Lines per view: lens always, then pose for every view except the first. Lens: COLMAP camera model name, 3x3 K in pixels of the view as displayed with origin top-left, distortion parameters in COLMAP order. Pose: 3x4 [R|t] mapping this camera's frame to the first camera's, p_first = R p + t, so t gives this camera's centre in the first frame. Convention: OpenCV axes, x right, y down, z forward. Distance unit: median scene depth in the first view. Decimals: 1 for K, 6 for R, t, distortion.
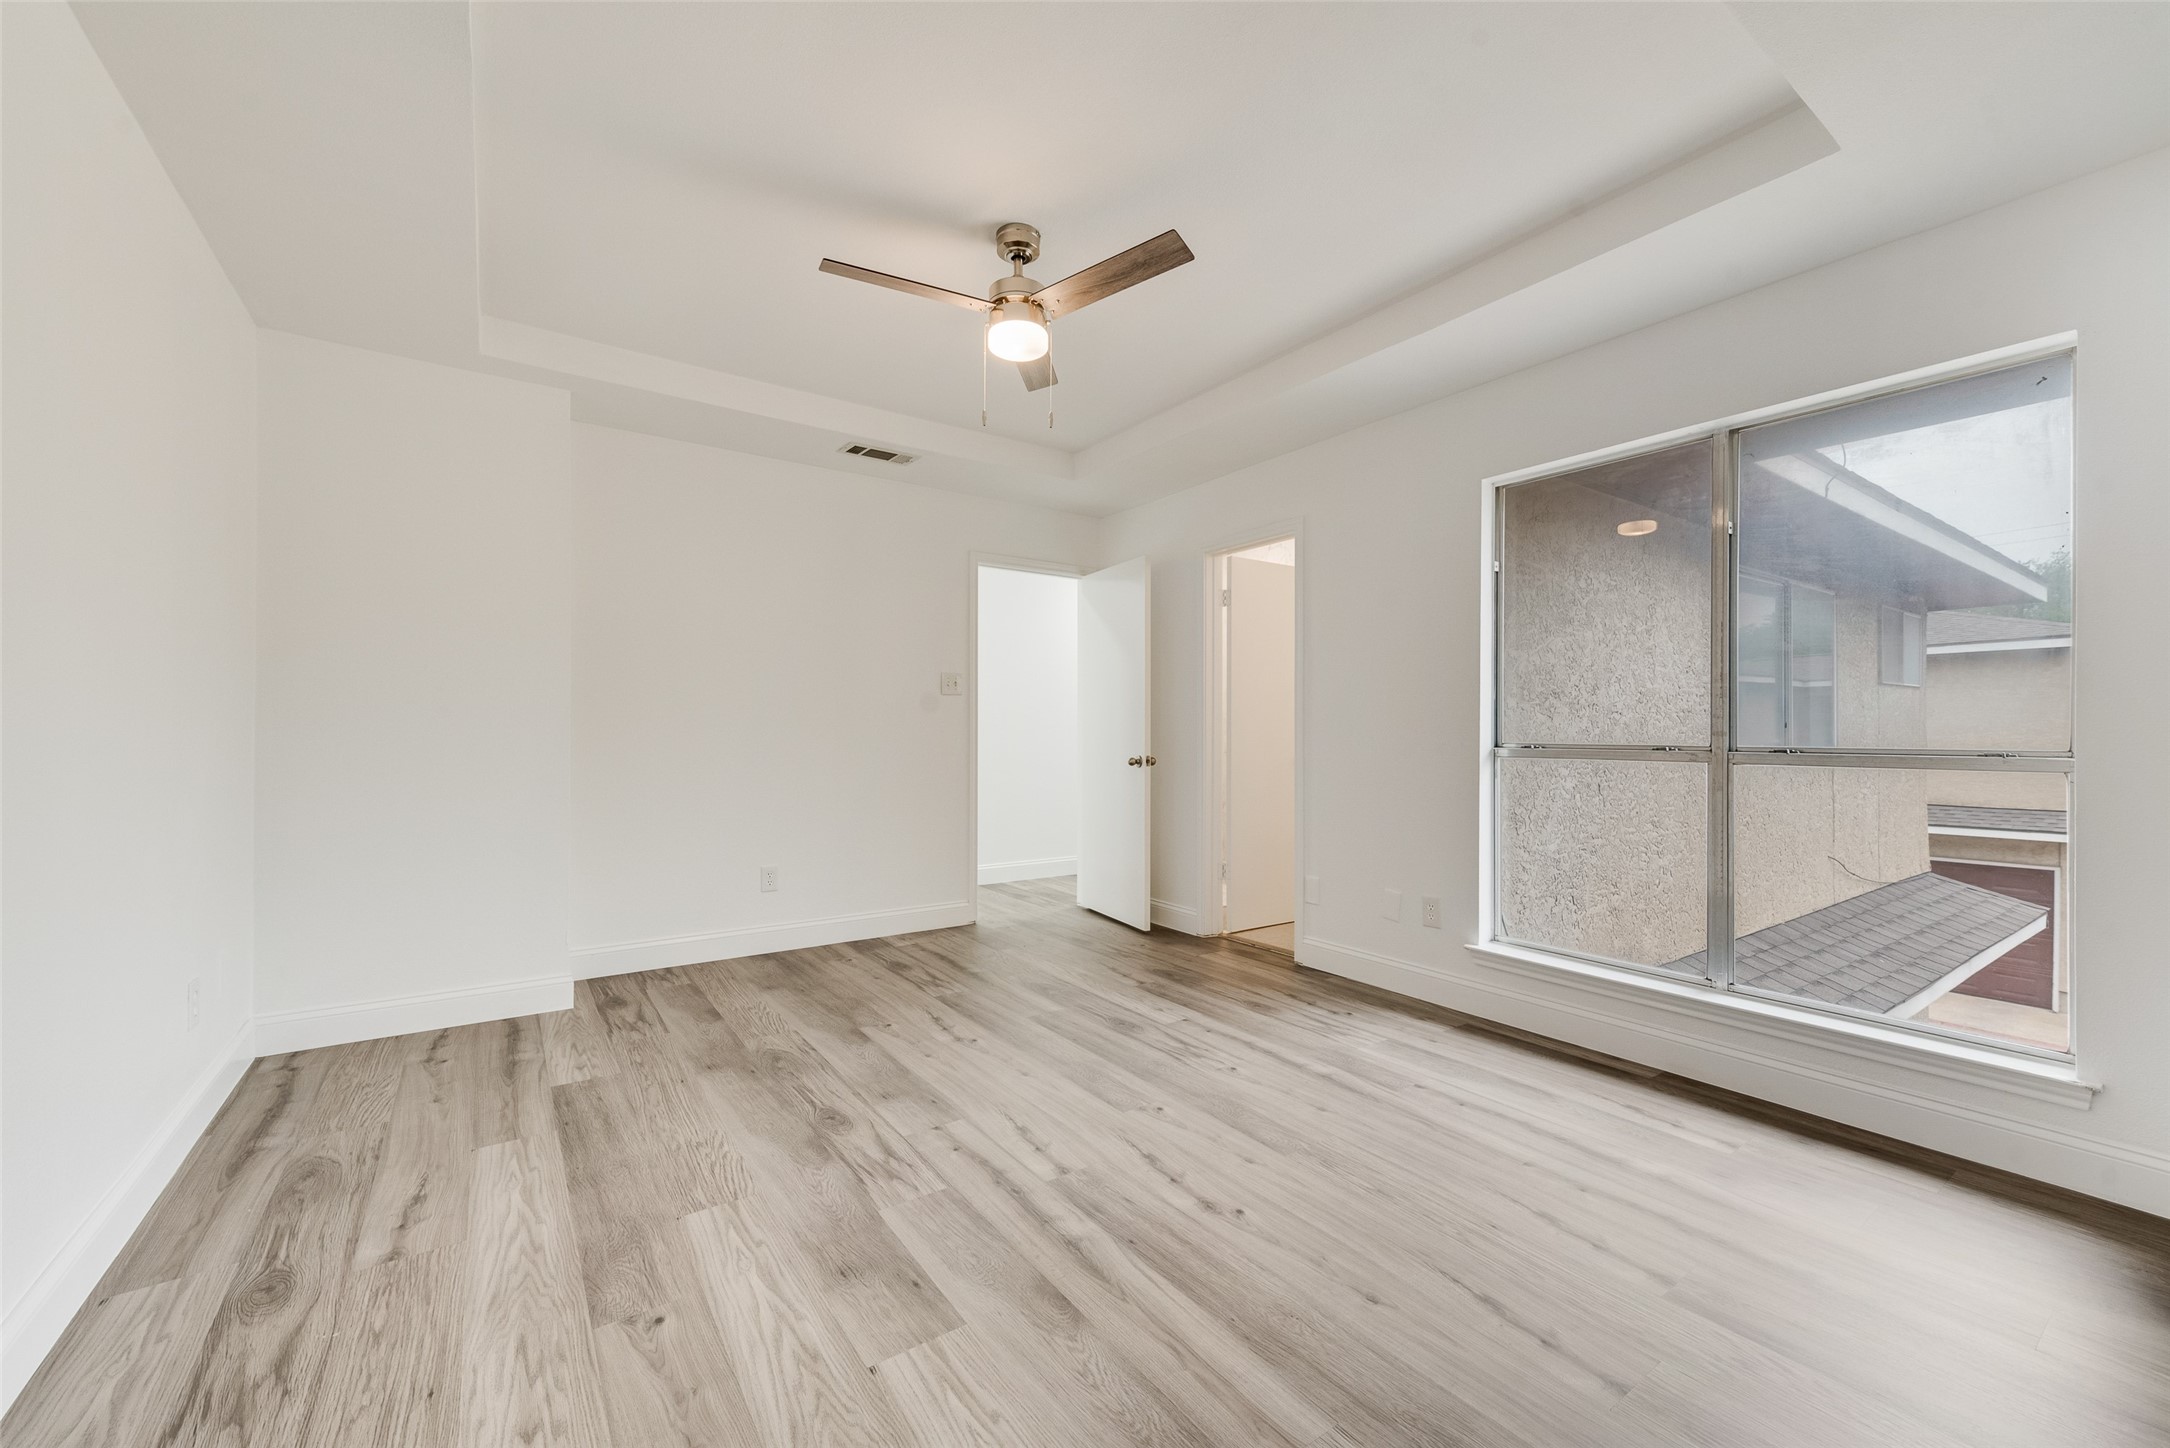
lens RADIAL K [[856.1, 0, 1081.1], [0, 856.1, 728.1], [0, 0, 1]] dist [-0.002090, -0.000171]
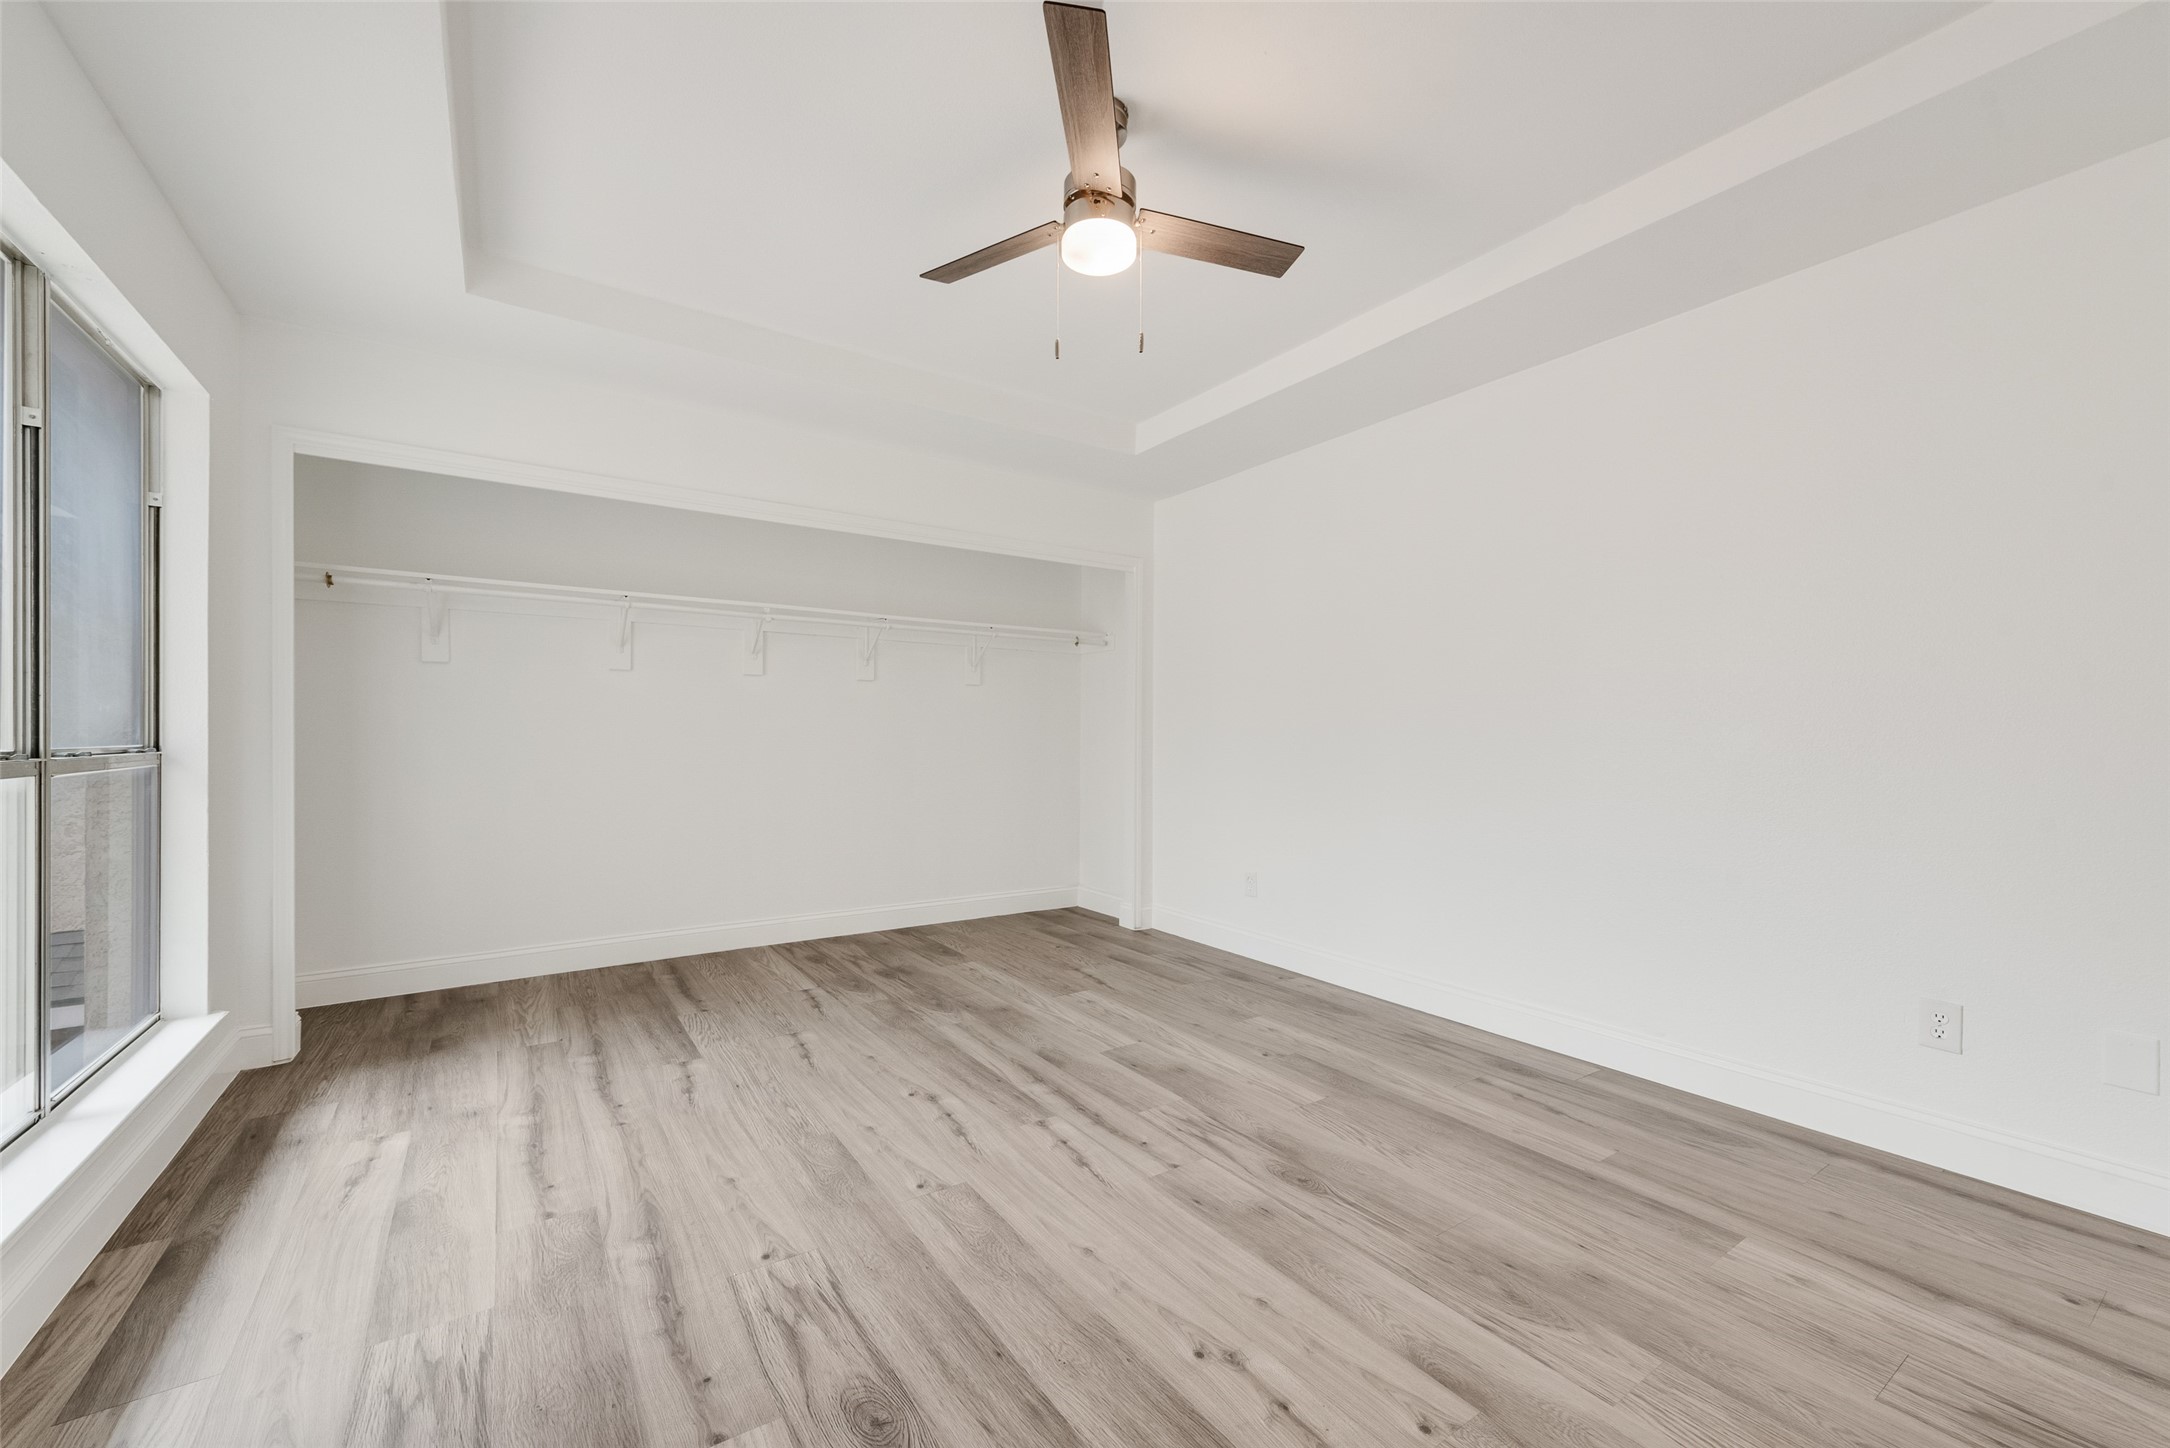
lens RADIAL K [[856.1, 0, 1085.2], [0, 856.1, 734.9], [0, 0, 1]] dist [-0.002090, -0.000171]
pose [[-0.999933, -0.008342, 0.008001, -0.078606], [-0.008371, 0.999959, -0.003547, 0.006084], [-0.007972, -0.003614, -0.999962, 2.009372]]
